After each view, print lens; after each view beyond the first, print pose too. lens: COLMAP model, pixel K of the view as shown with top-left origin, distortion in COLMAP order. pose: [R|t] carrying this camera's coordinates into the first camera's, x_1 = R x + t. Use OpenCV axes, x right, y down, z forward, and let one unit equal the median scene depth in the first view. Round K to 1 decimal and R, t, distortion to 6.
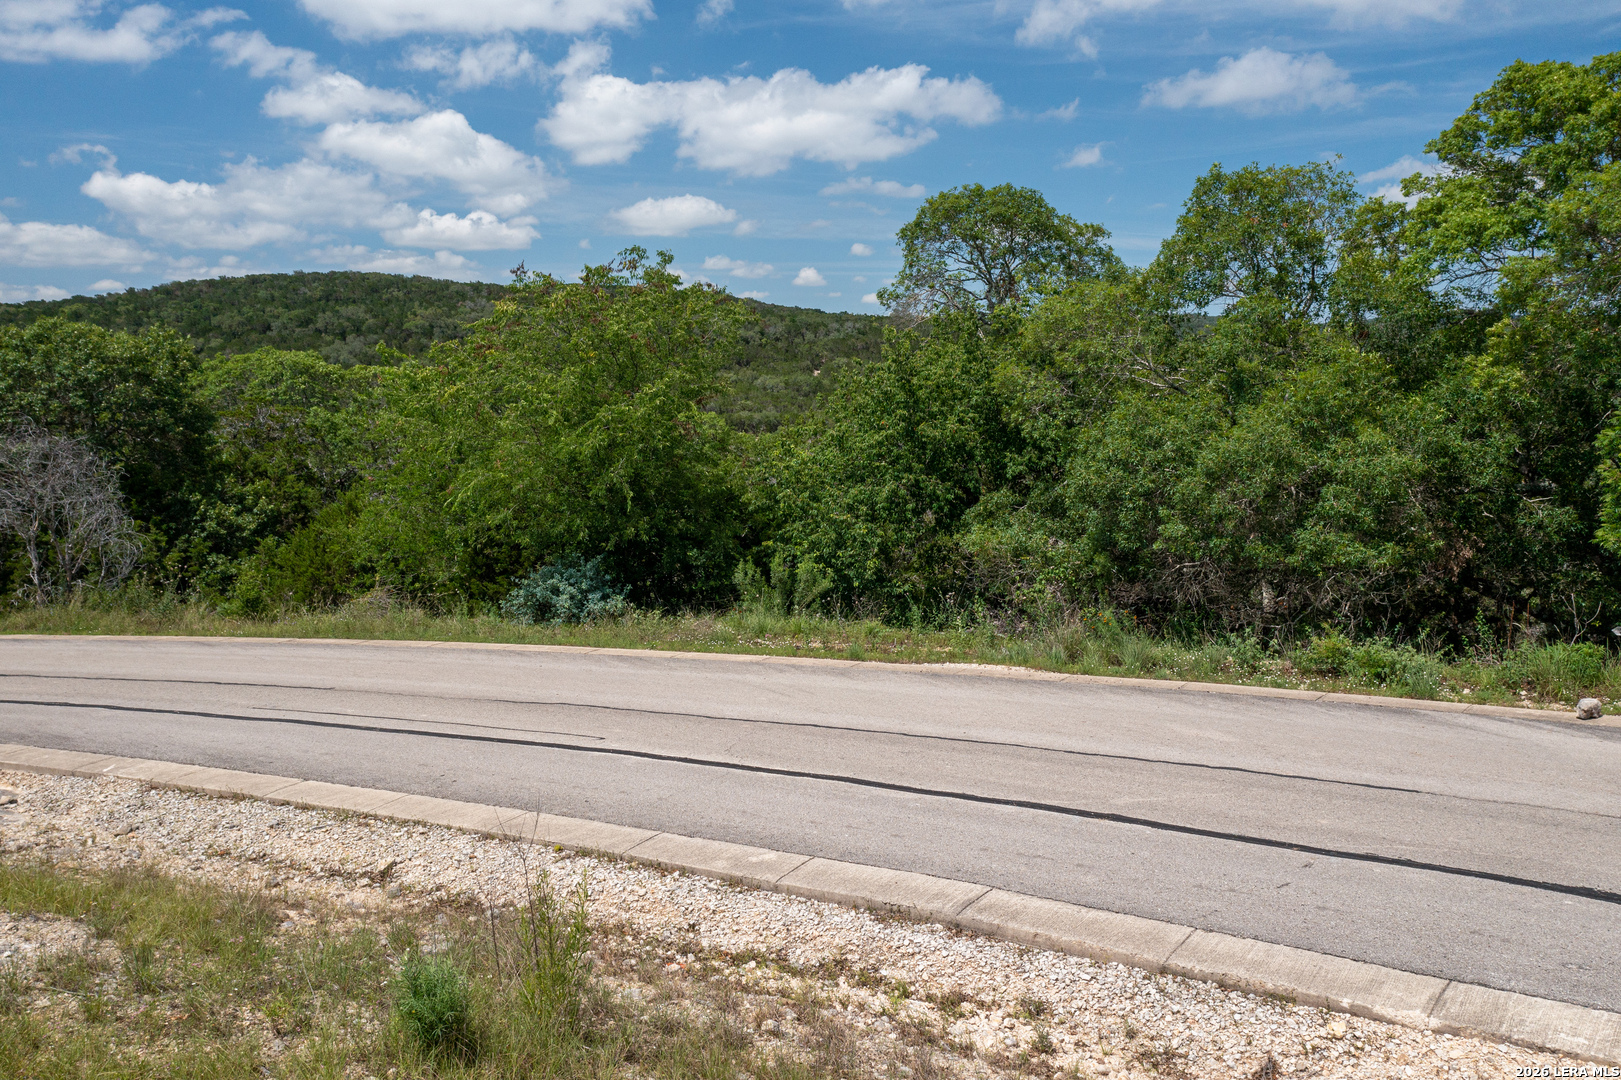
lens RADIAL K [[1303.0, 0, 829.4], [0, 1303.0, 434.2], [0, 0, 1]] dist [-0.008635, -0.003858]
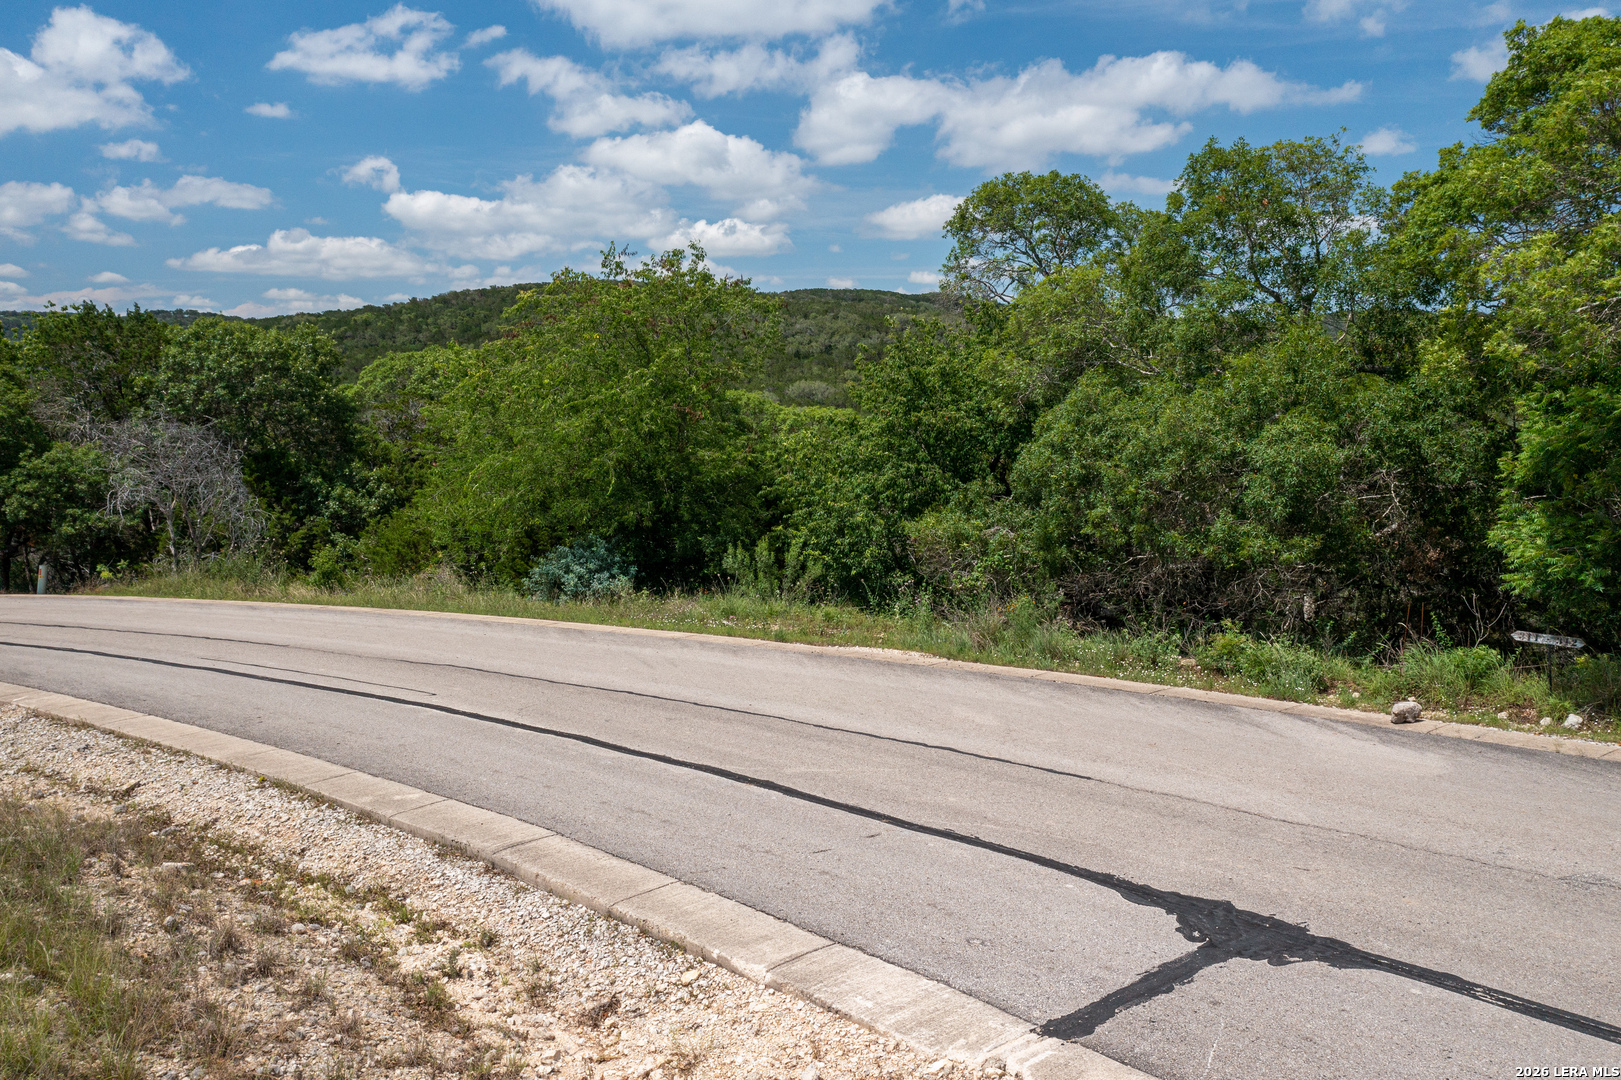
lens RADIAL K [[1303.0, 0, 819.5], [0, 1303.0, 537.4], [0, 0, 1]] dist [-0.008635, -0.003858]
pose [[0.980639, 0.024207, -0.194322, 0.135504], [-0.009619, 0.997087, 0.075666, 0.009285], [0.195587, -0.072332, 0.978015, 0.013925]]
